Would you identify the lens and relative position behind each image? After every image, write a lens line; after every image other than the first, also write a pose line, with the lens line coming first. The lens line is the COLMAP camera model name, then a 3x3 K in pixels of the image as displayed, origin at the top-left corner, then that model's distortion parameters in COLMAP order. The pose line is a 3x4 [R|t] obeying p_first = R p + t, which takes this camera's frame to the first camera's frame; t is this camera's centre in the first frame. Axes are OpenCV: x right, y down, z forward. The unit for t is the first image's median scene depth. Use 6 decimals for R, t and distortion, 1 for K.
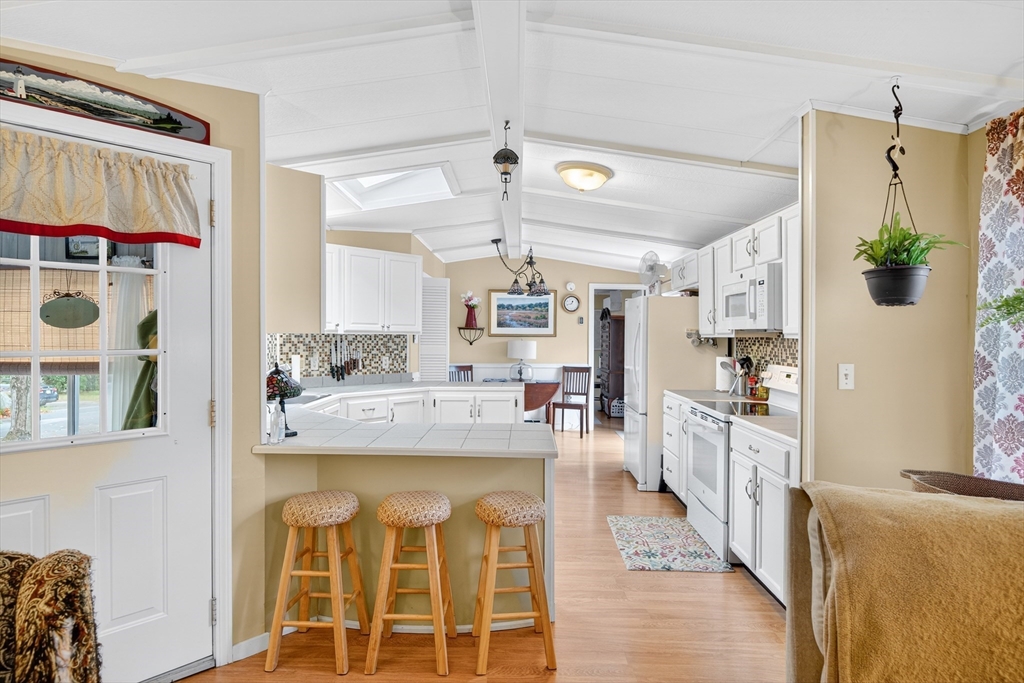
lens RADIAL K [[531.4, 0, 480.5], [0, 531.4, 336.5], [0, 0, 1]] dist [0.000008, 0.000023]
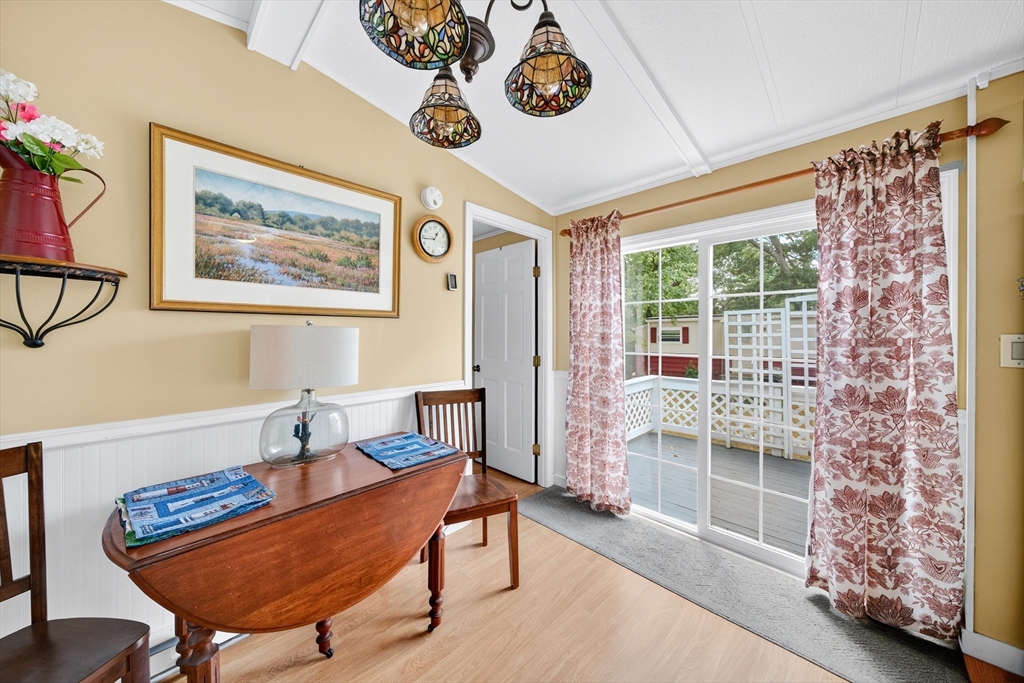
lens RADIAL K [[355.4, 0, 514.2], [0, 355.4, 334.4], [0, 0, 1]] dist [-0.002231, 0.002056]
pose [[0.644144, -0.010159, 0.764837, -0.002397], [0.006623, 0.999948, 0.007705, 0.012236], [-0.764875, 0.000102, 0.644178, 0.842302]]
